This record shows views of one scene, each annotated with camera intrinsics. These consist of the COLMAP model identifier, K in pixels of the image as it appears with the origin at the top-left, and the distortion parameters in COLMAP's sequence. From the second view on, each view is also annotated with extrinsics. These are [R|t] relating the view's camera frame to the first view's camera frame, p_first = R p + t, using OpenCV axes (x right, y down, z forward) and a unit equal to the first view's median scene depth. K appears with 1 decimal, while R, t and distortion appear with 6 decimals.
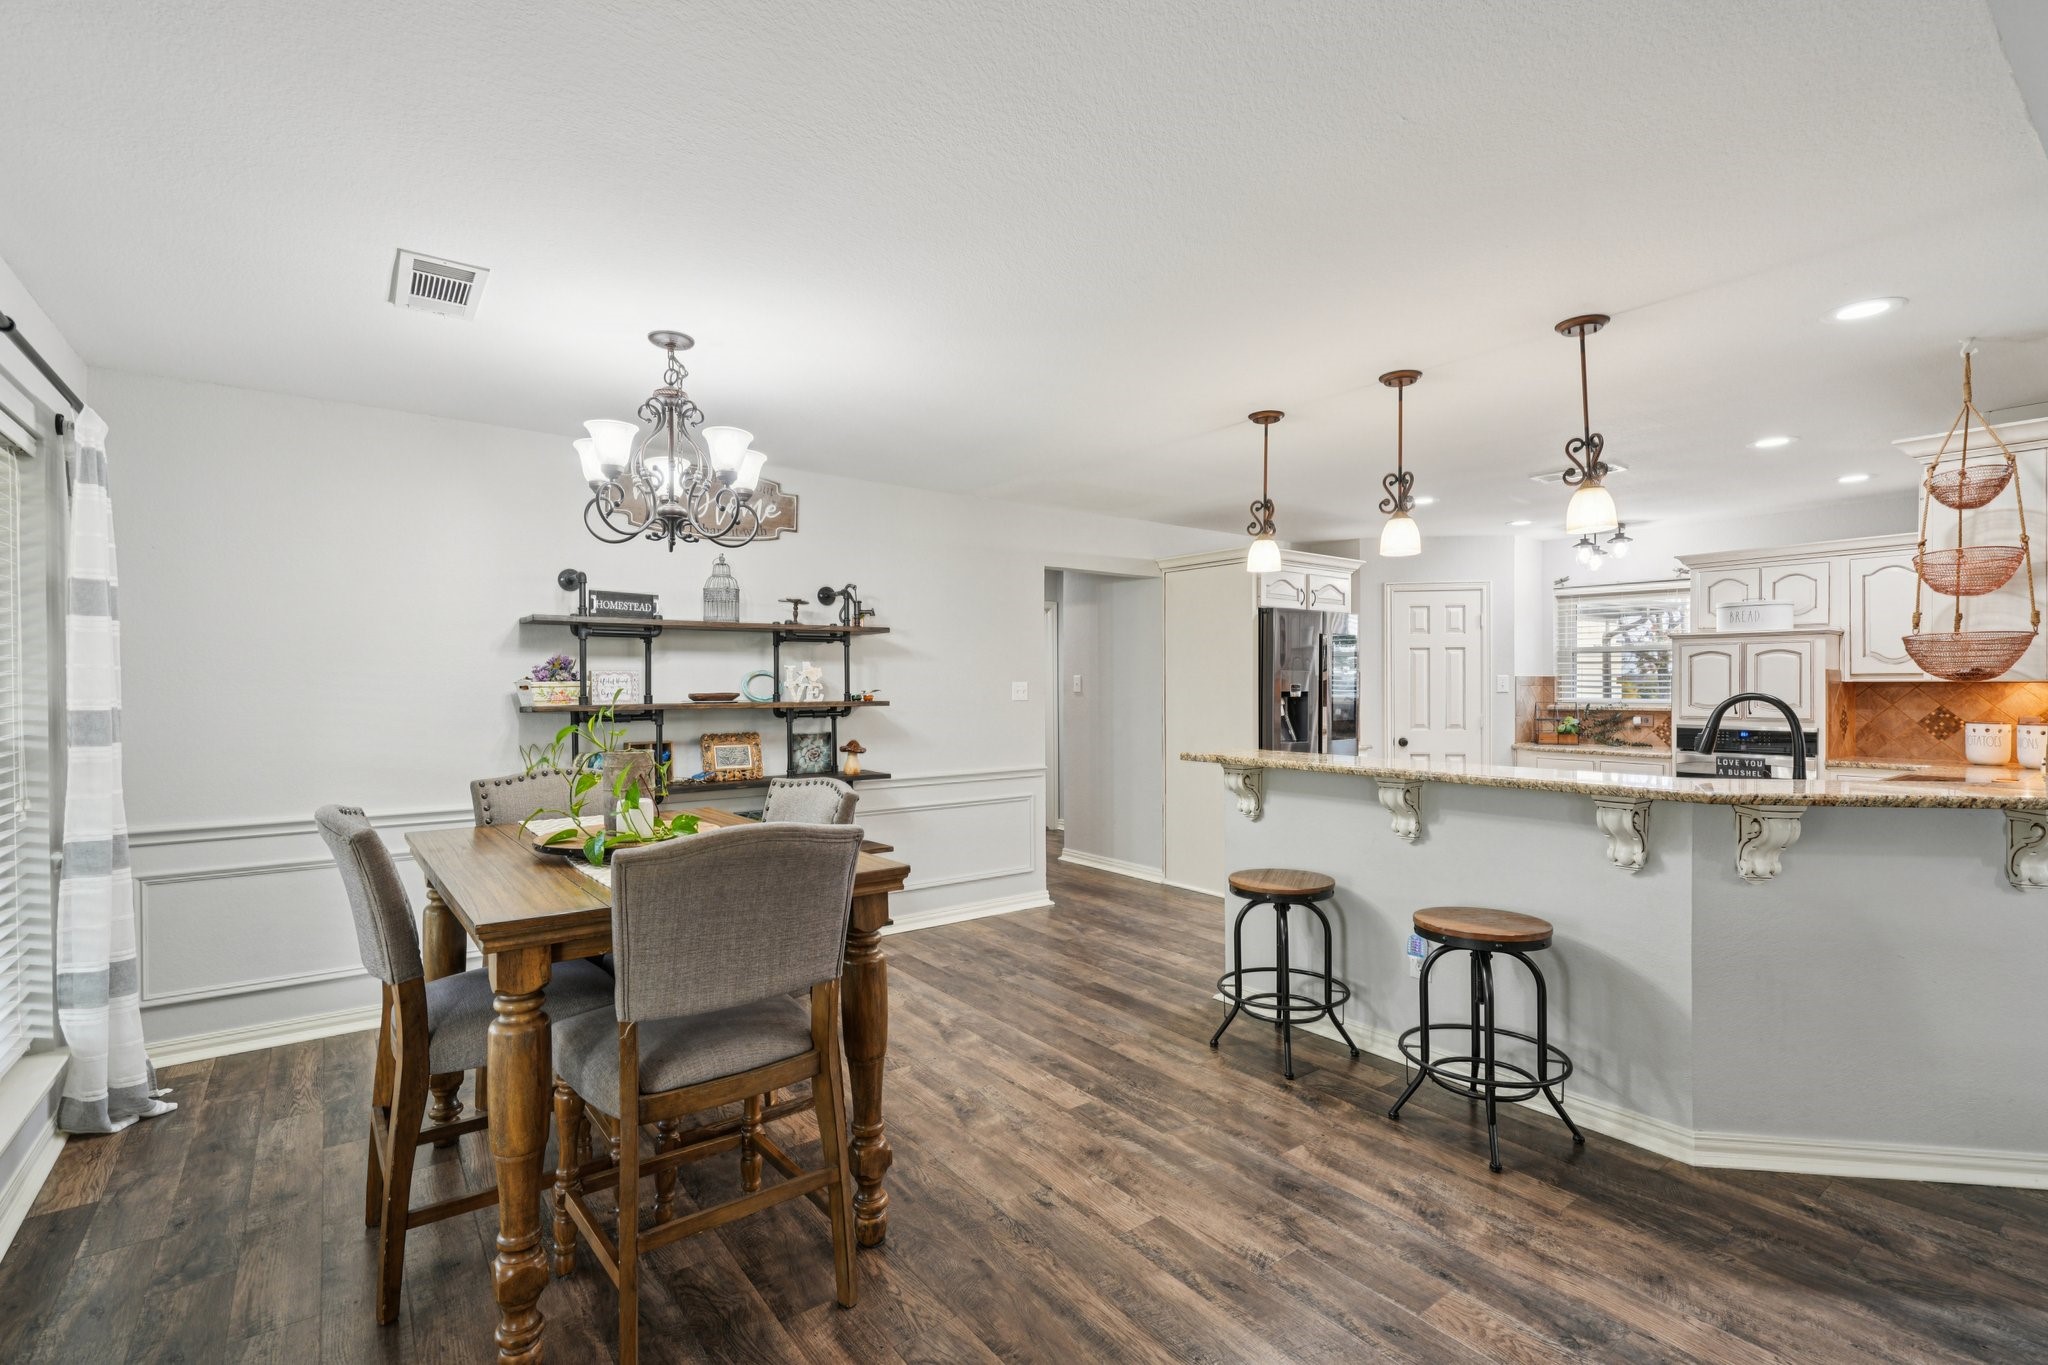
lens RADIAL K [[924.6, 0, 1013.0], [0, 924.6, 690.9], [0, 0, 1]] dist [-0.011217, -0.000287]
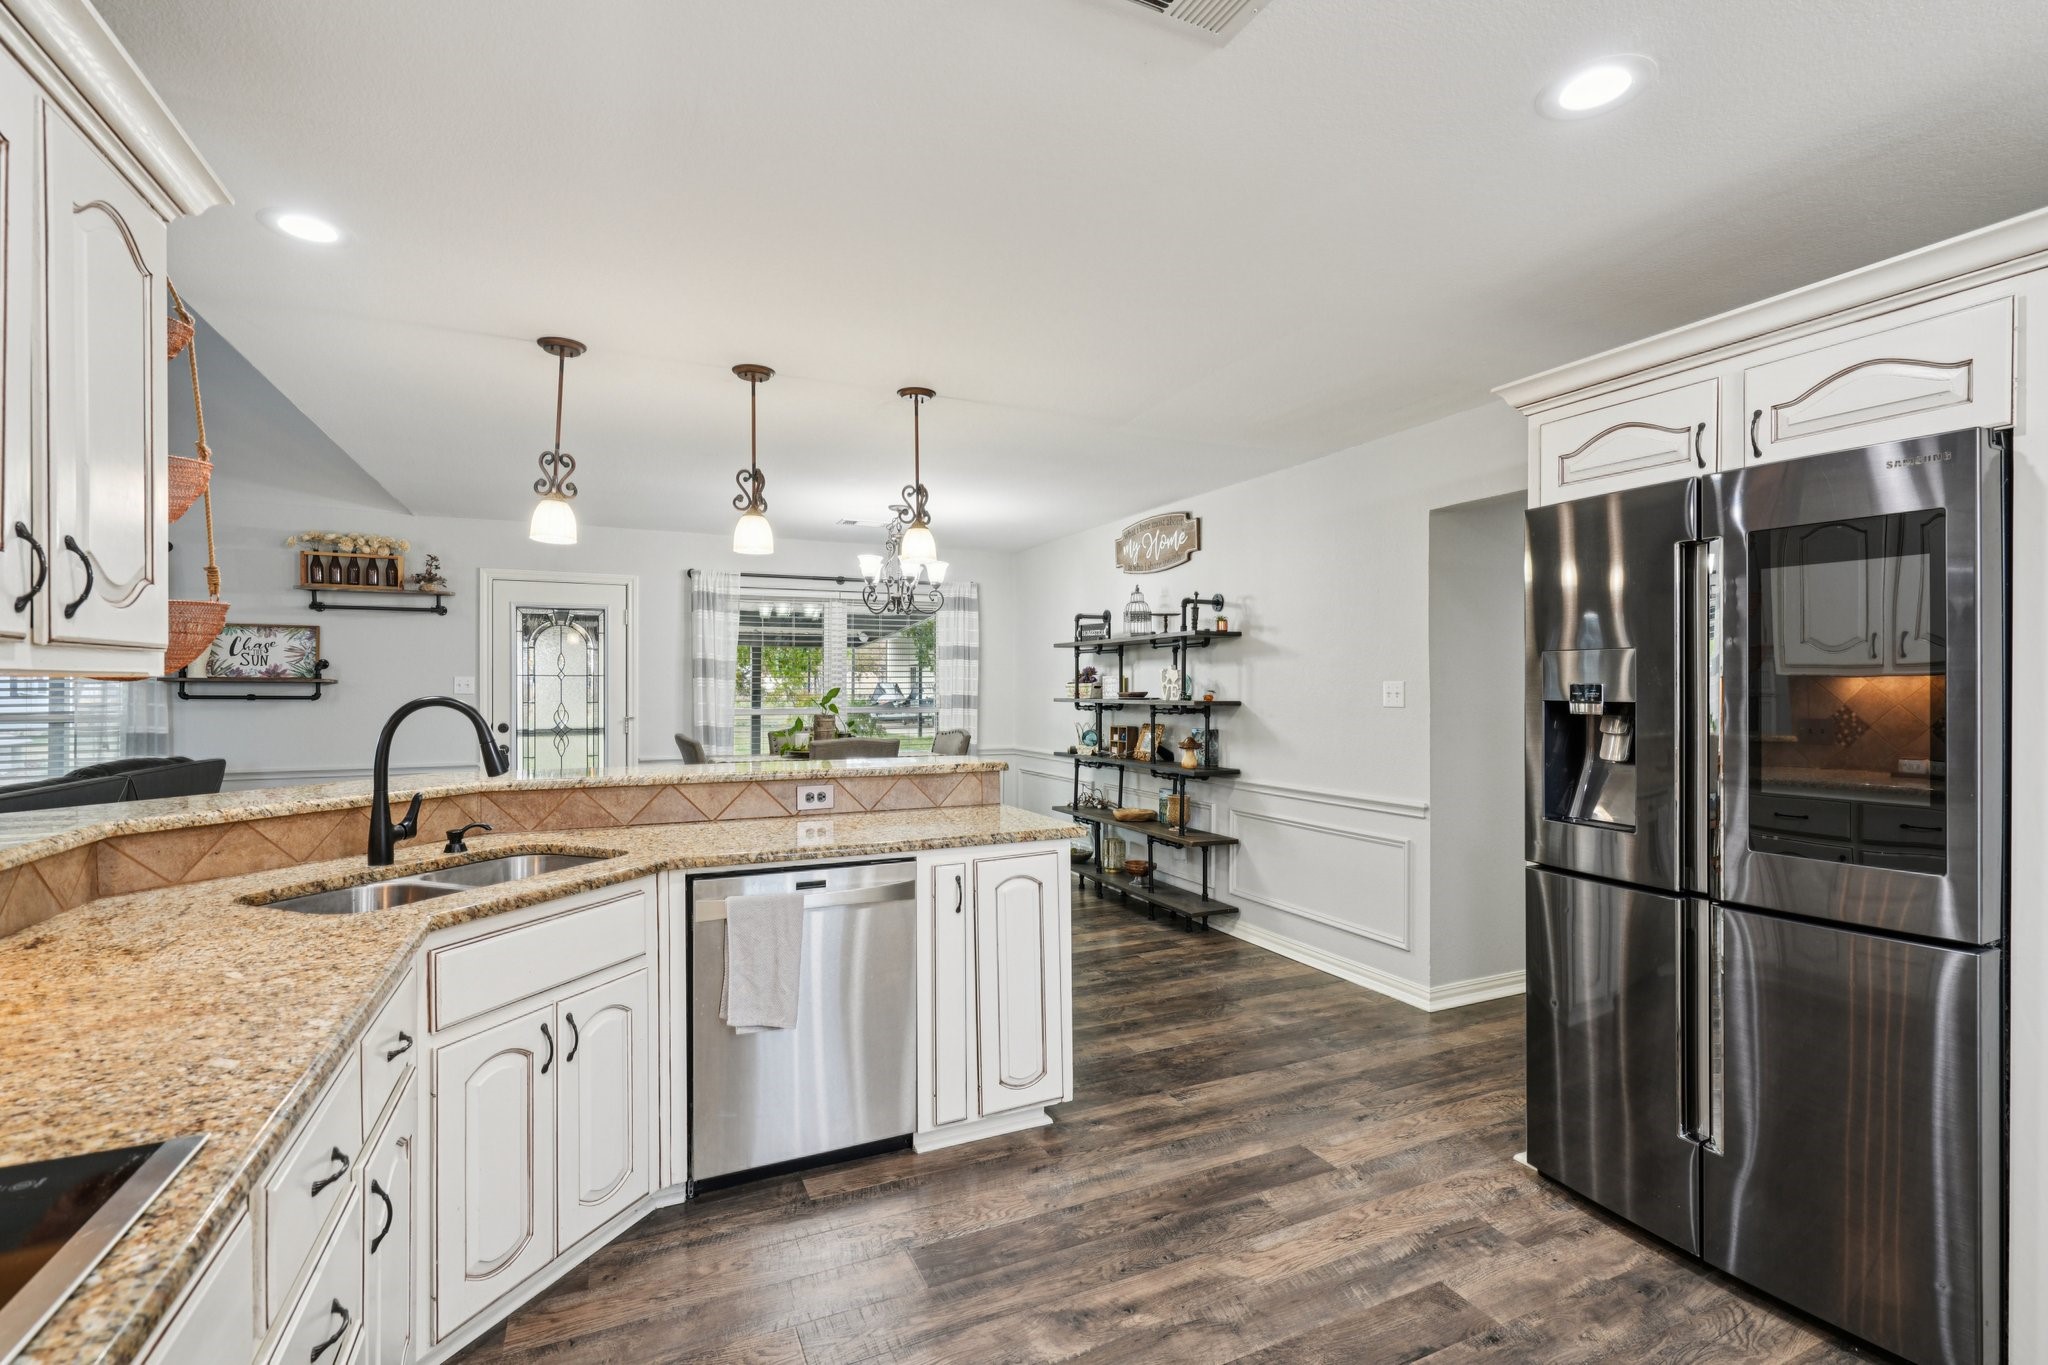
lens RADIAL K [[924.6, 0, 1031.0], [0, 924.6, 685.7], [0, 0, 1]] dist [-0.011217, -0.000287]
pose [[-0.203129, 0.000743, -0.979152, 0.907740], [-0.001939, 0.999997, 0.001161, -0.007338], [0.979150, 0.002135, -0.203127, 1.020848]]
